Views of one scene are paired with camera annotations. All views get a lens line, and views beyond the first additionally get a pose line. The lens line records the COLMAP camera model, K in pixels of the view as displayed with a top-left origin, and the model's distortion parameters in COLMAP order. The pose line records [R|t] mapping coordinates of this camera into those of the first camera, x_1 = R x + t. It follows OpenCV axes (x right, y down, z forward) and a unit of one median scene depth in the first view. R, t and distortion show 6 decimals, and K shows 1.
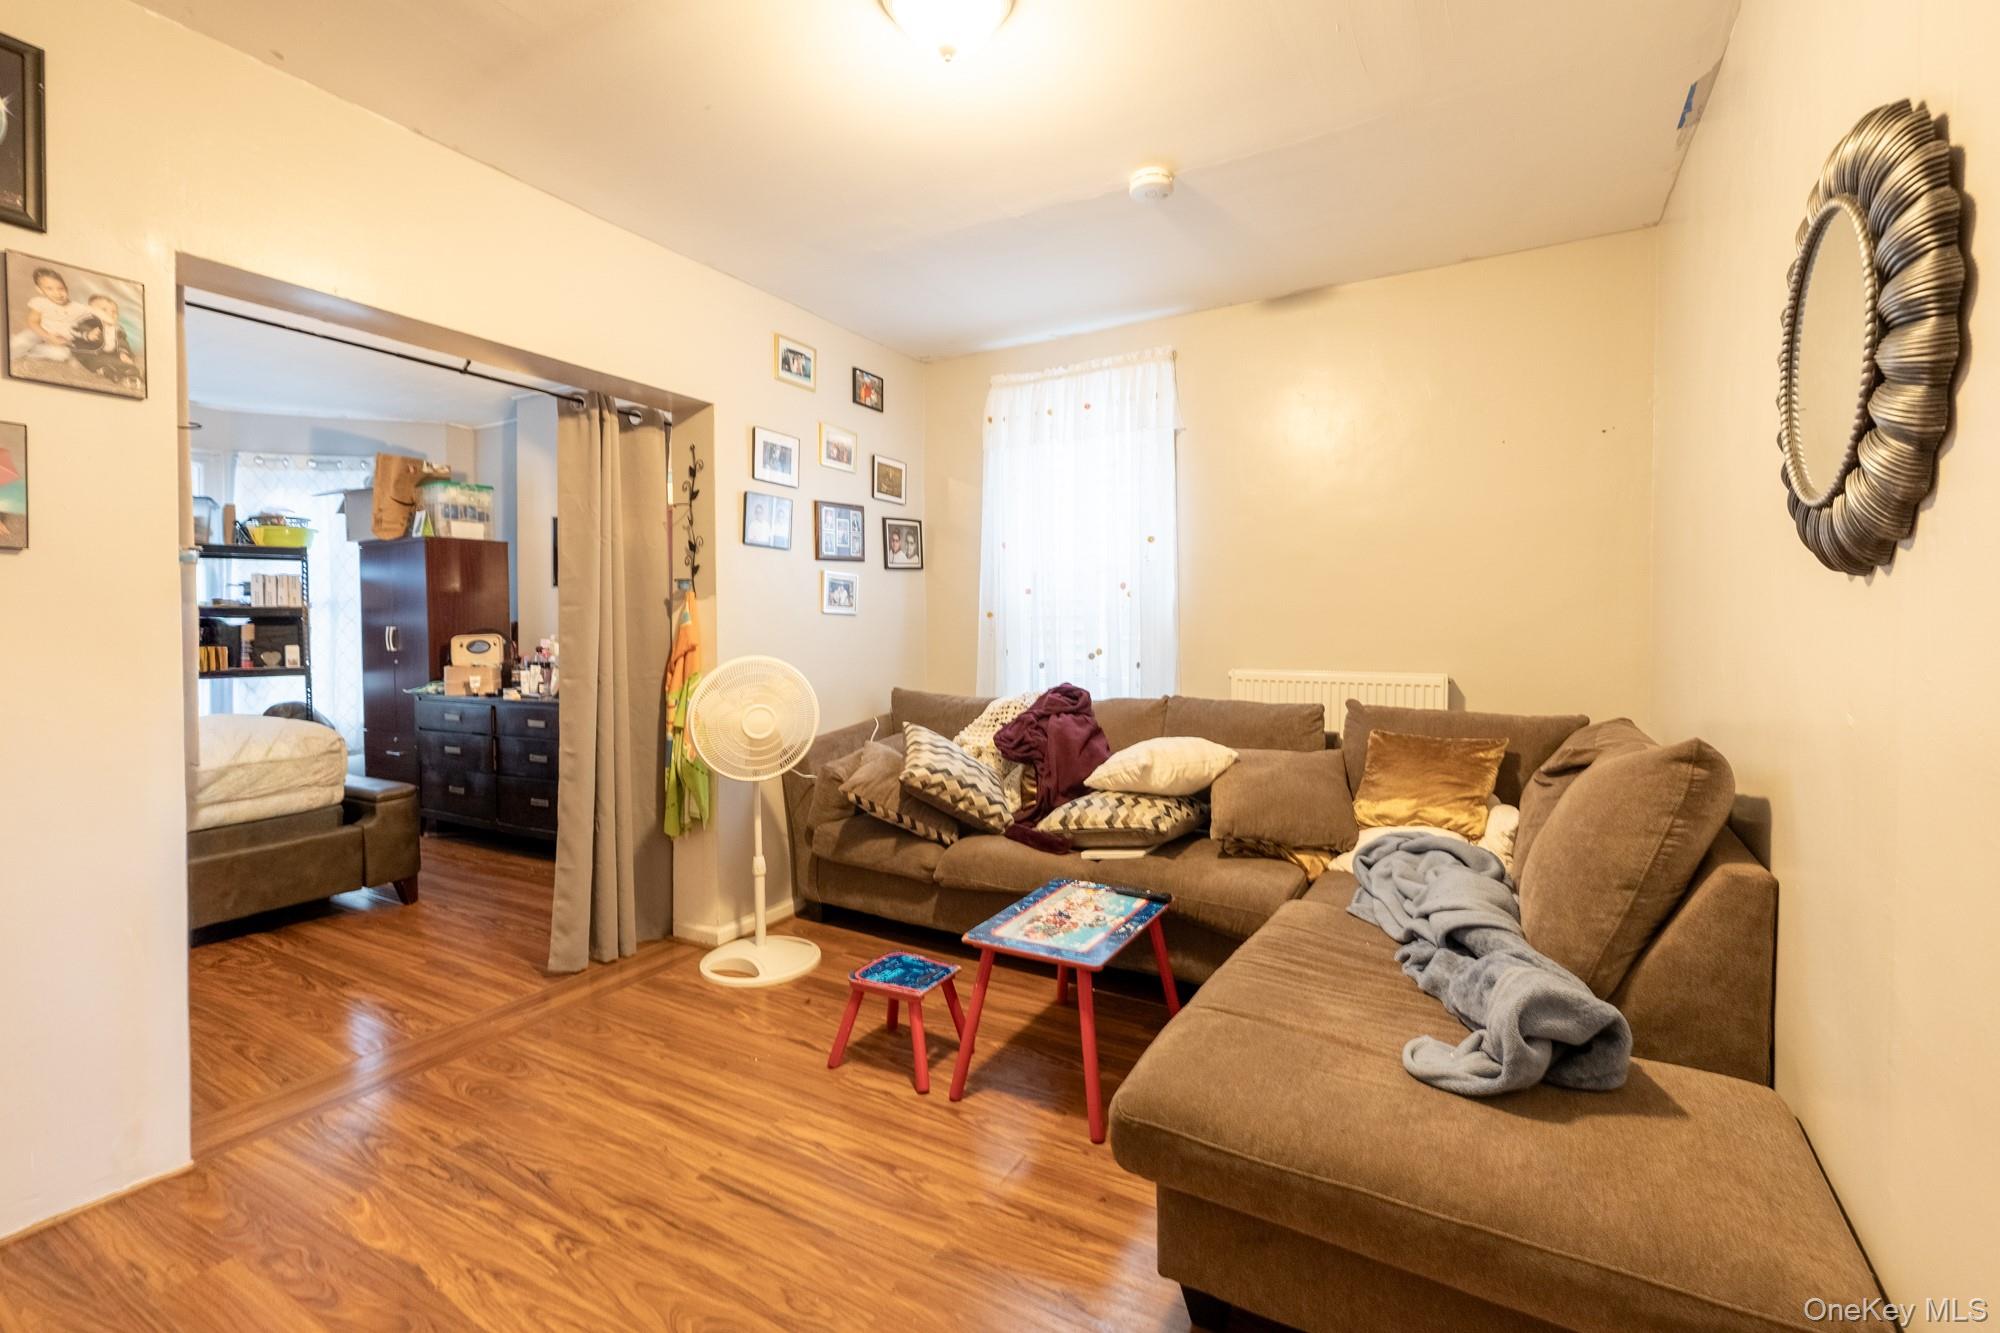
lens RADIAL K [[855.2, 0, 1012.6], [0, 855.2, 647.2], [0, 0, 1]] dist [0.010041, 0.000373]
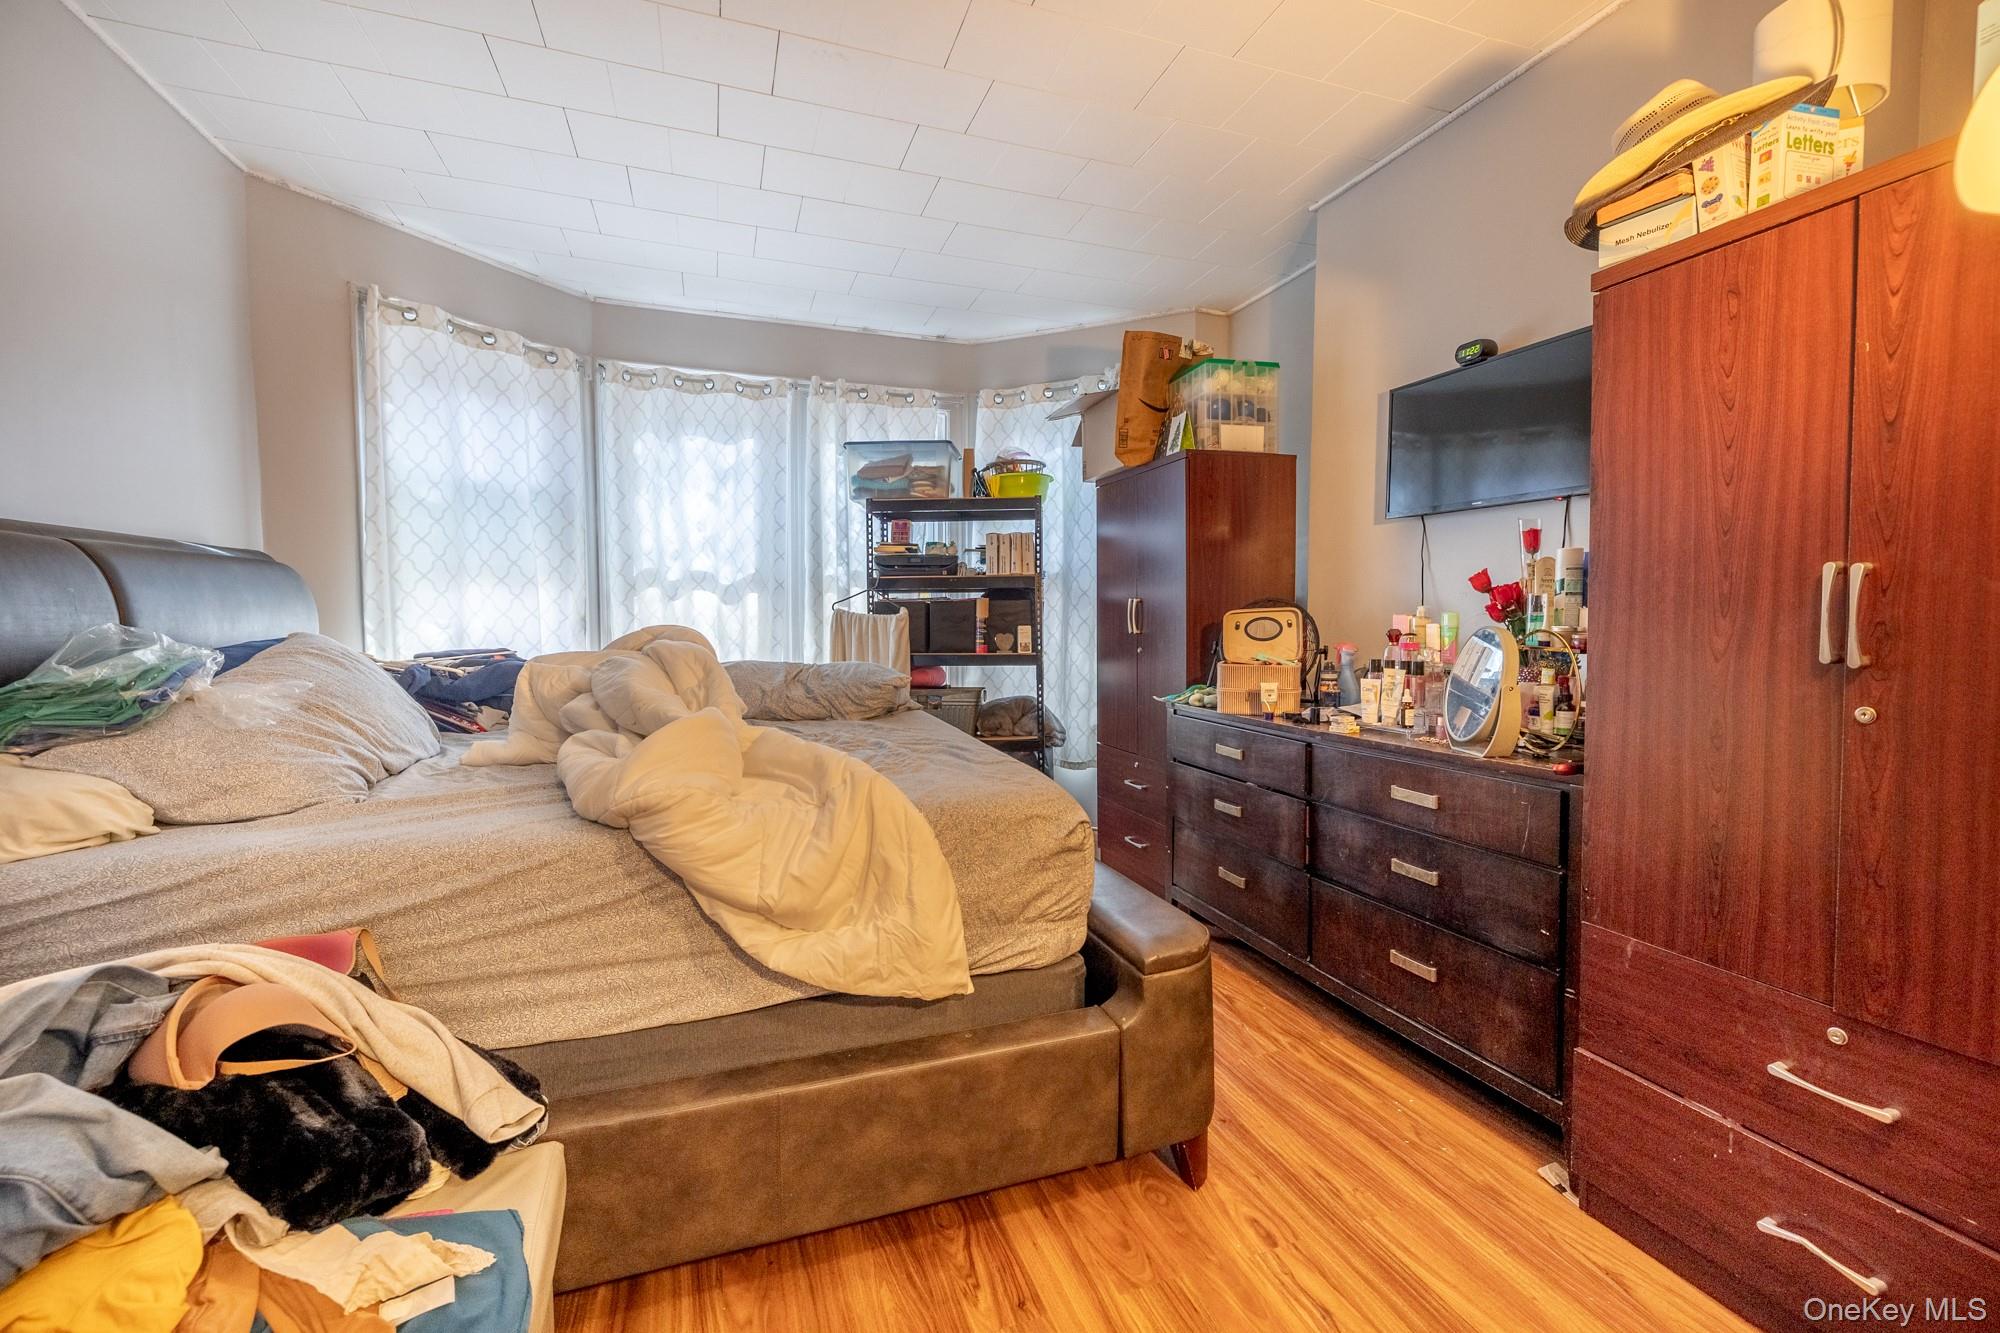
lens RADIAL K [[855.2, 0, 1001.8], [0, 855.2, 660.9], [0, 0, 1]] dist [0.010041, 0.000373]
pose [[0.740916, 0.033890, -0.670742, -0.351013], [-0.013139, 0.999266, 0.035974, 0.002421], [0.671469, -0.017841, 0.740818, 0.436404]]
